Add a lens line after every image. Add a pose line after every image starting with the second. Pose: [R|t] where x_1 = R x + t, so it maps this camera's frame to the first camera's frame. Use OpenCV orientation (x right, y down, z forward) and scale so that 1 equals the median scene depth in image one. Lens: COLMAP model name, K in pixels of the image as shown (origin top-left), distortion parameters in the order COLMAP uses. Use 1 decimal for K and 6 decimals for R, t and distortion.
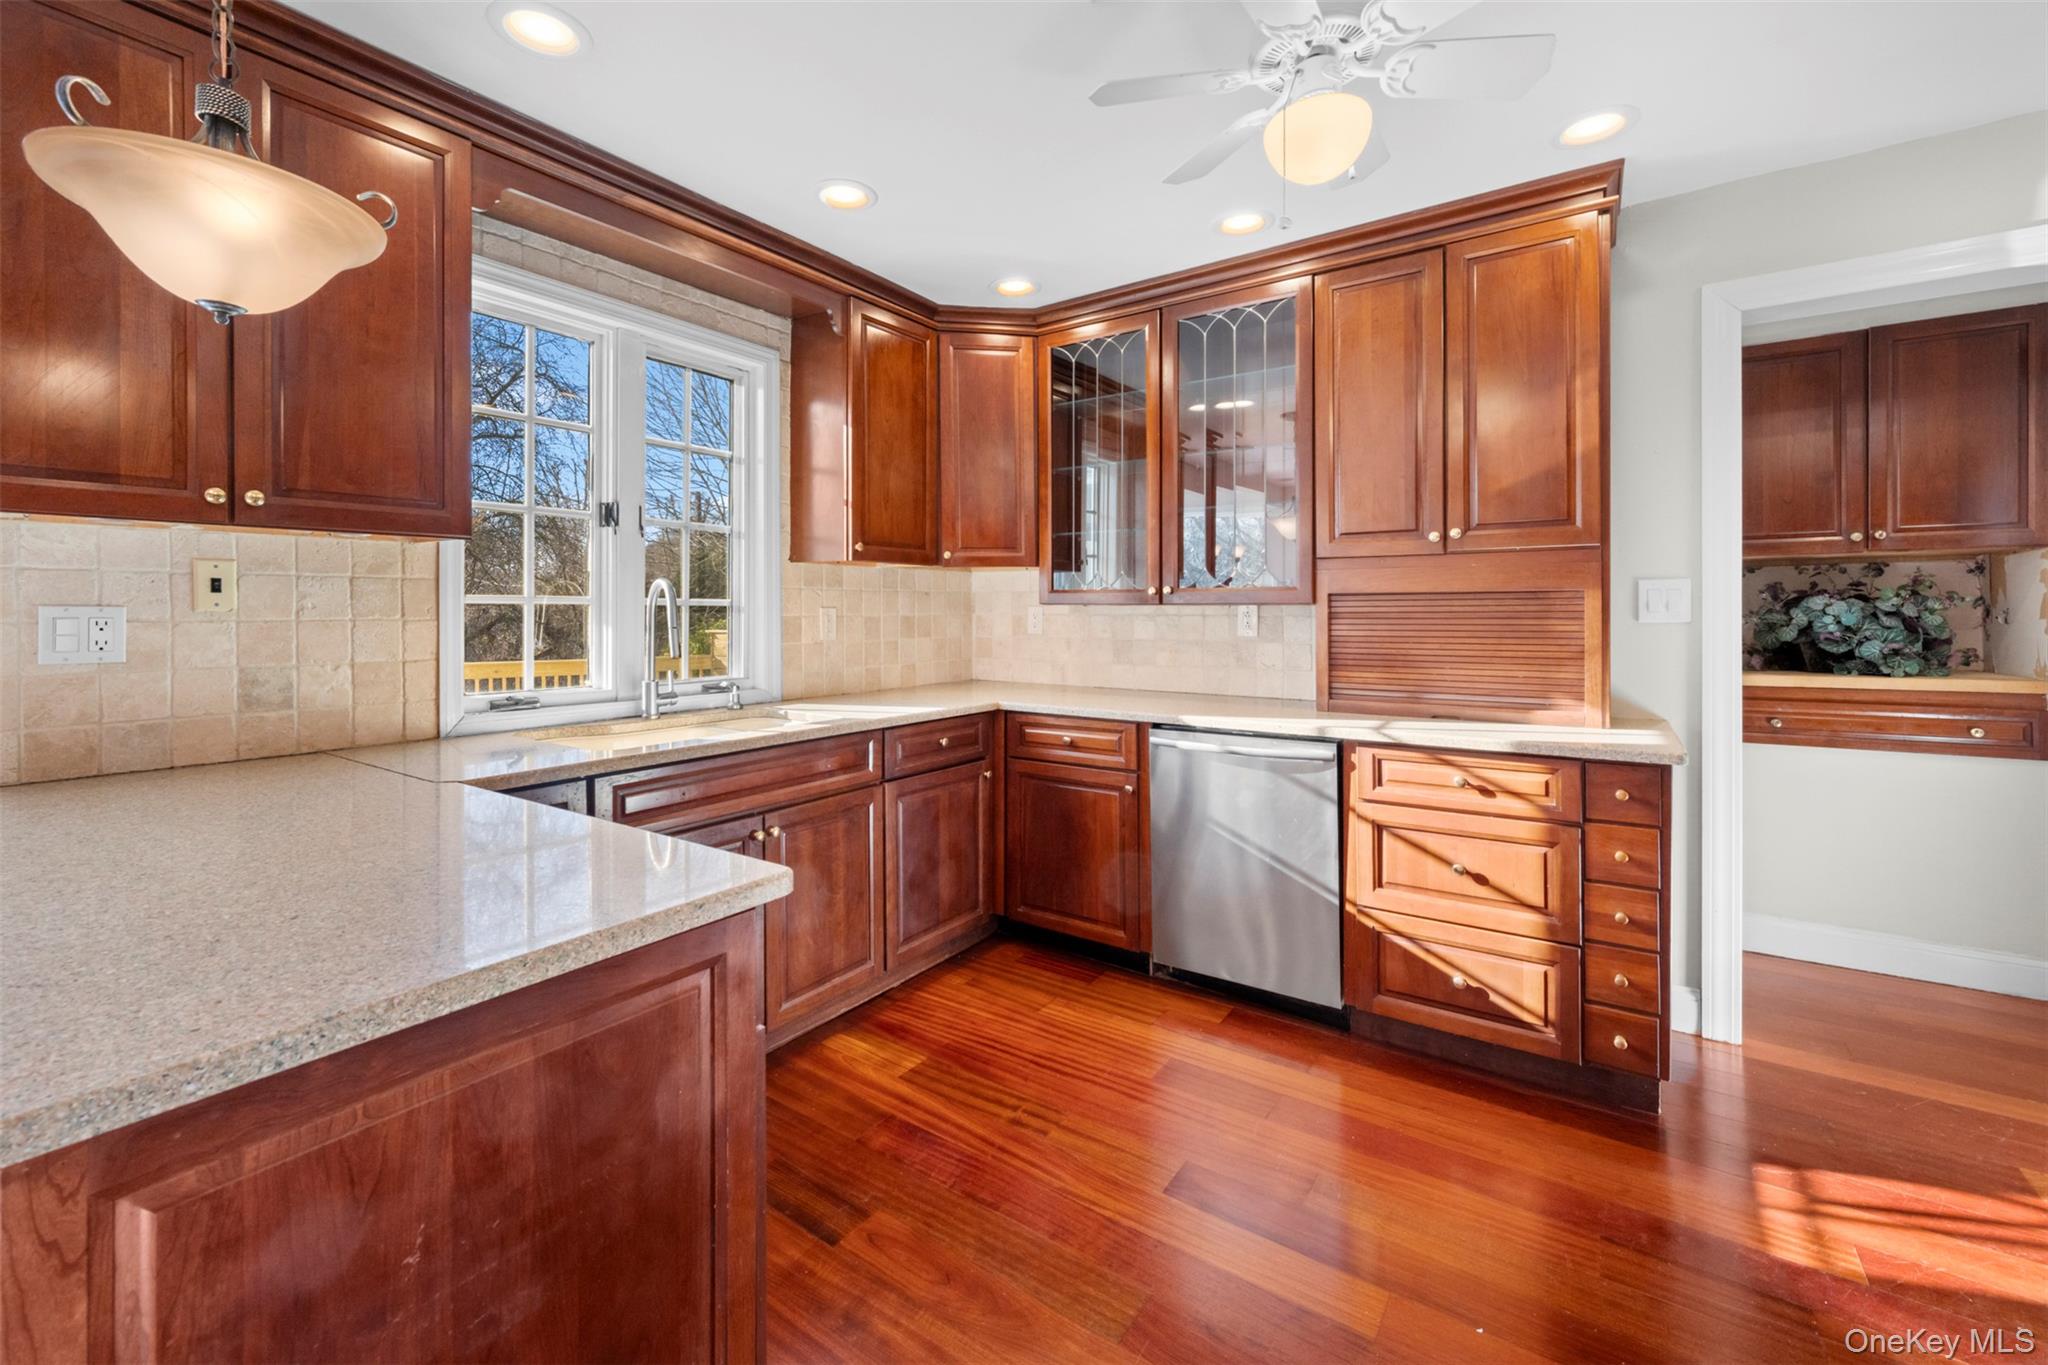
lens RADIAL K [[837.8, 0, 1052.2], [0, 837.8, 607.4], [0, 0, 1]] dist [0.001122, -0.000848]
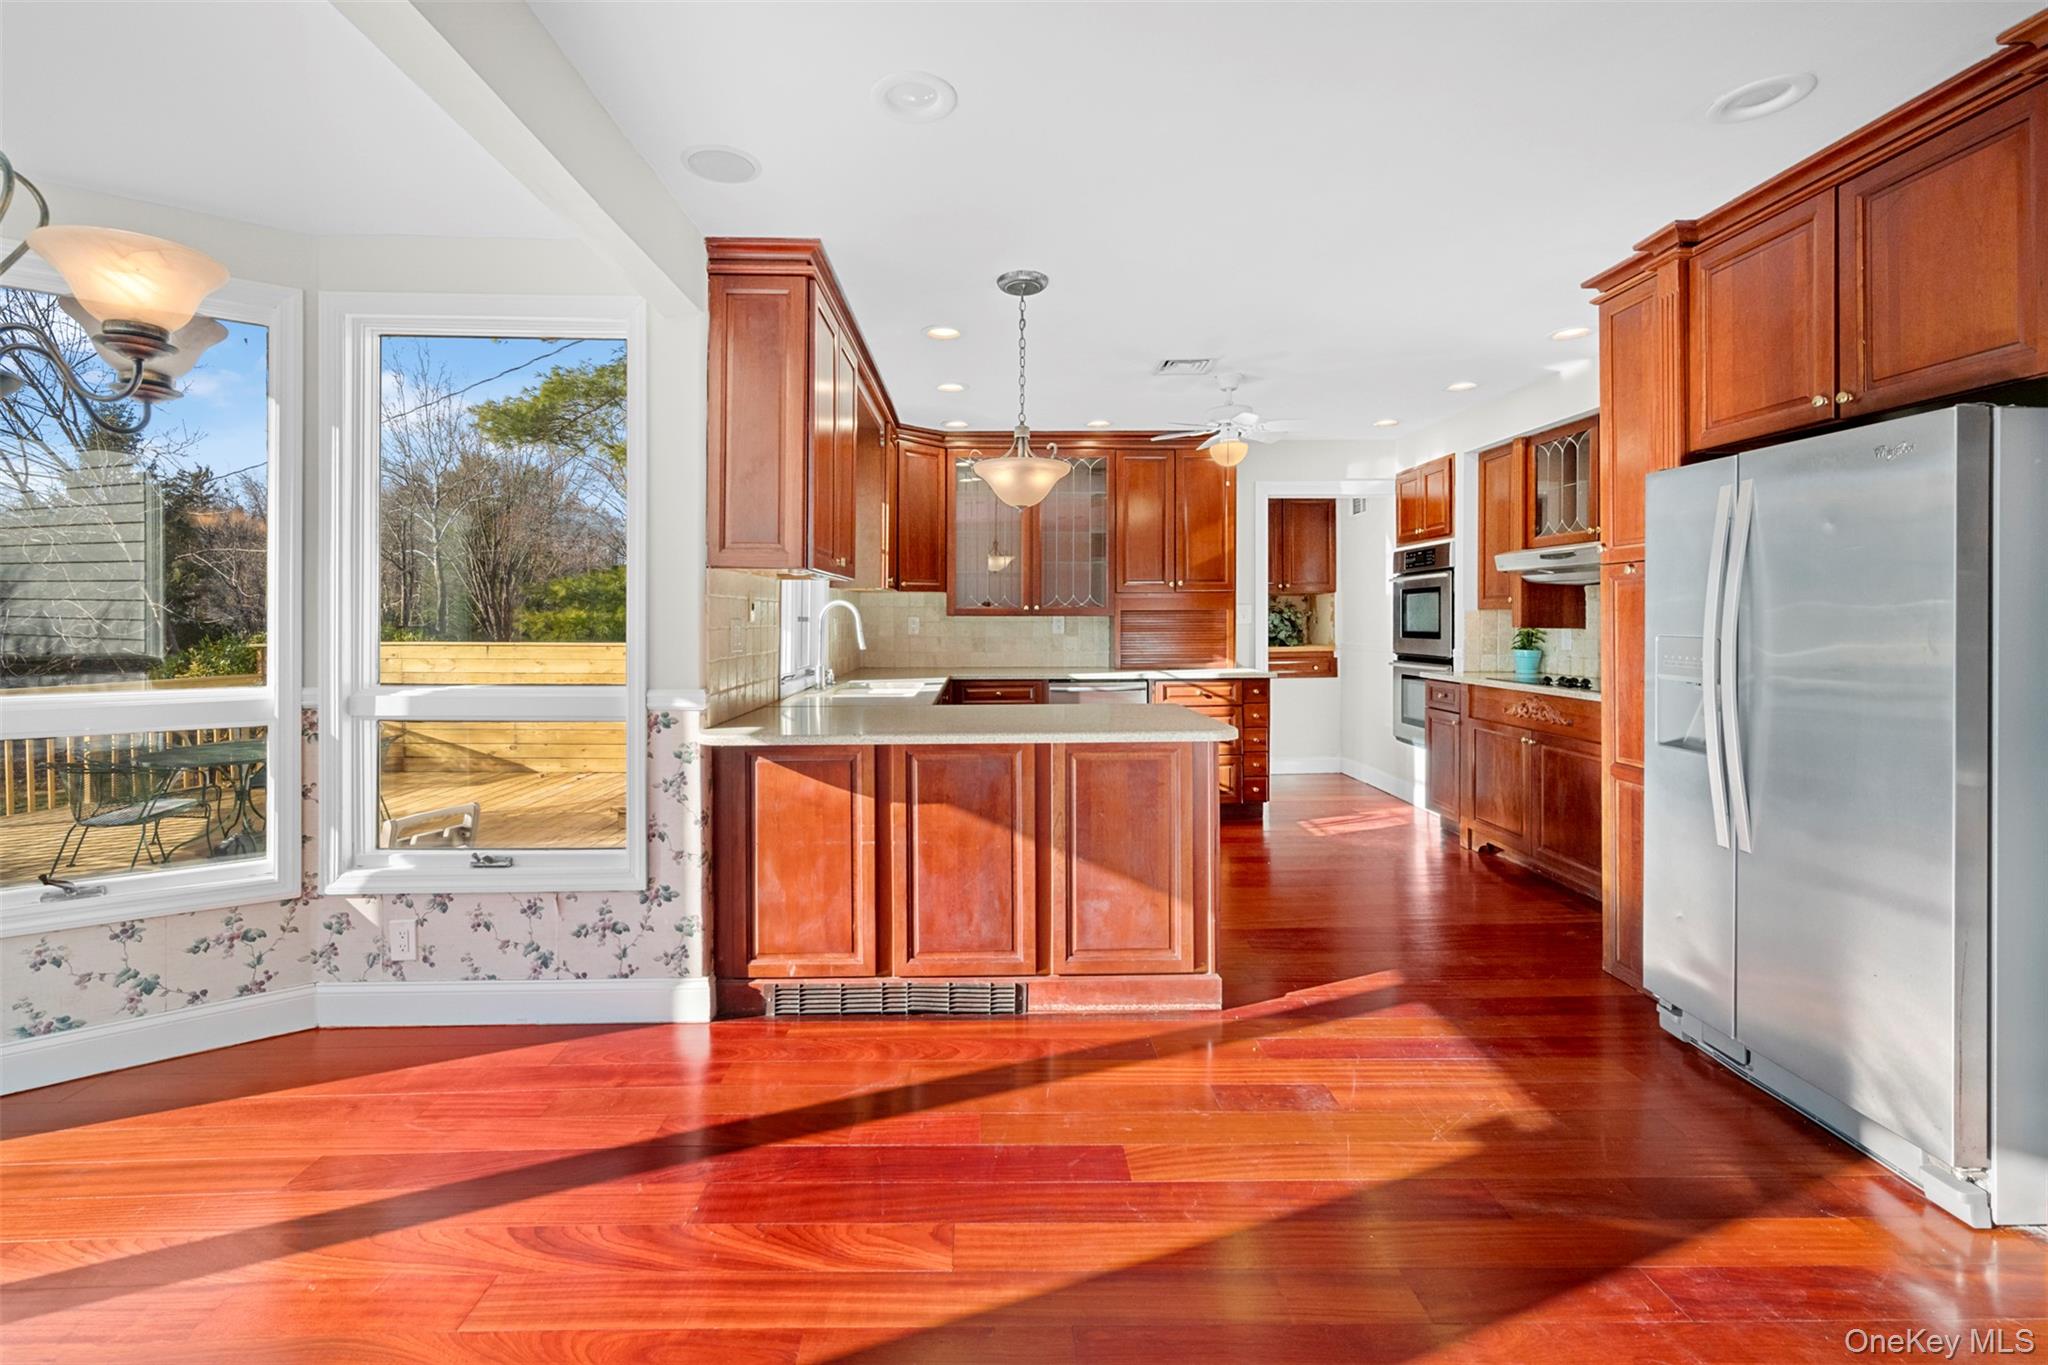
lens RADIAL K [[837.8, 0, 998.9], [0, 837.8, 617.3], [0, 0, 1]] dist [0.001122, -0.000848]
pose [[0.814247, -0.002324, 0.580513, -1.093083], [-0.000494, 0.999989, 0.004696, -0.009232], [-0.580518, -0.004110, 0.814237, -0.467647]]
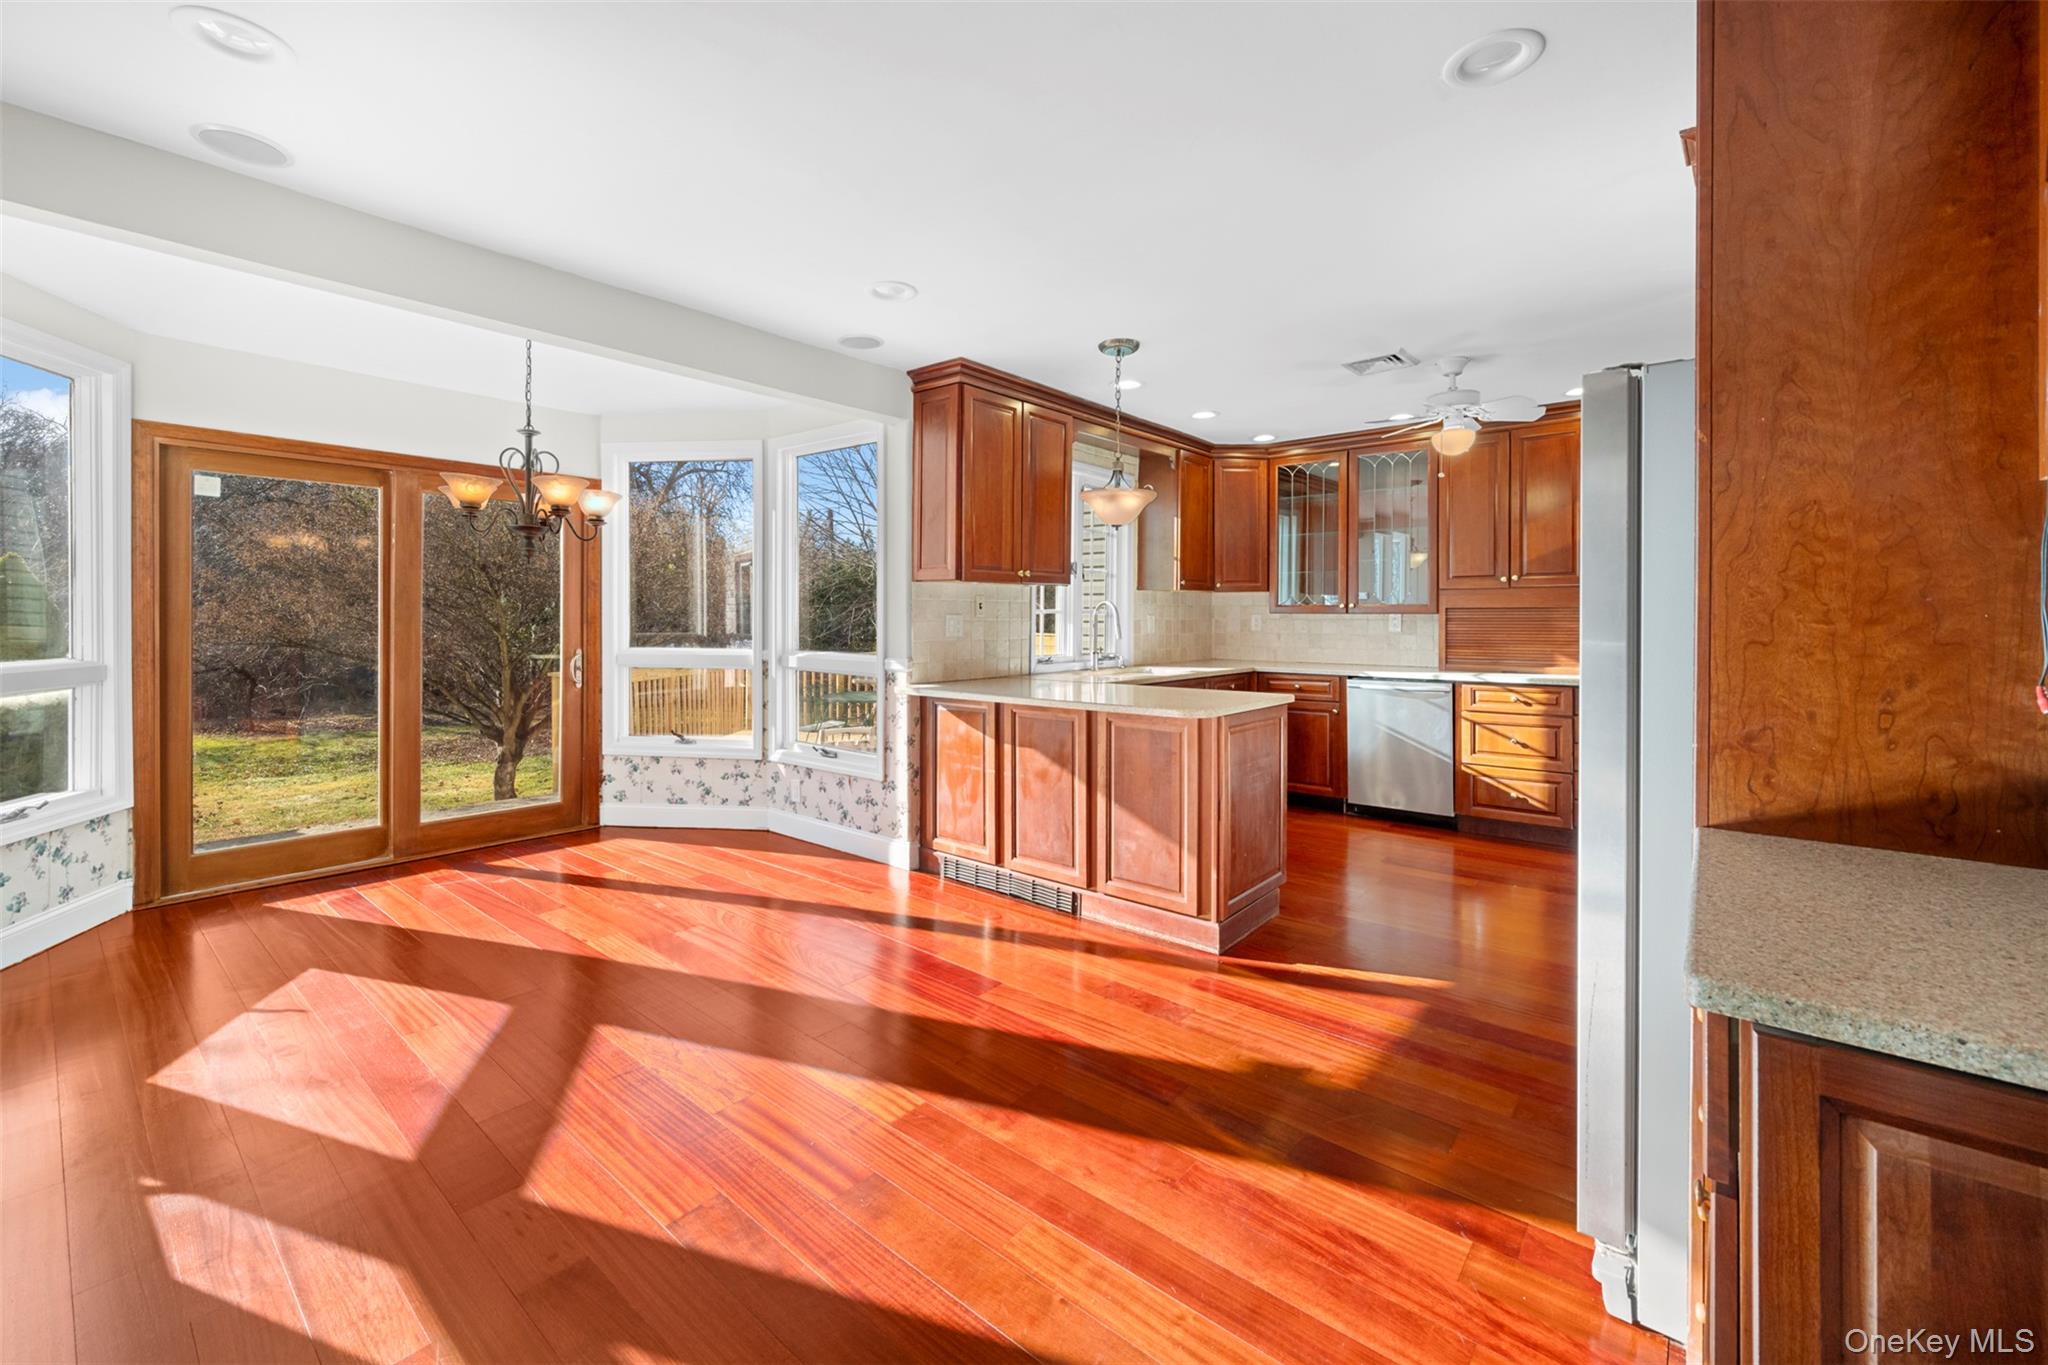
lens RADIAL K [[837.8, 0, 1041.4], [0, 837.8, 617.3], [0, 0, 1]] dist [0.001122, -0.000848]
pose [[0.996017, 0.001488, -0.089153, -0.418835], [-0.001022, 0.999986, 0.005263, -0.004592], [0.089160, -0.005151, 0.996004, -0.985577]]
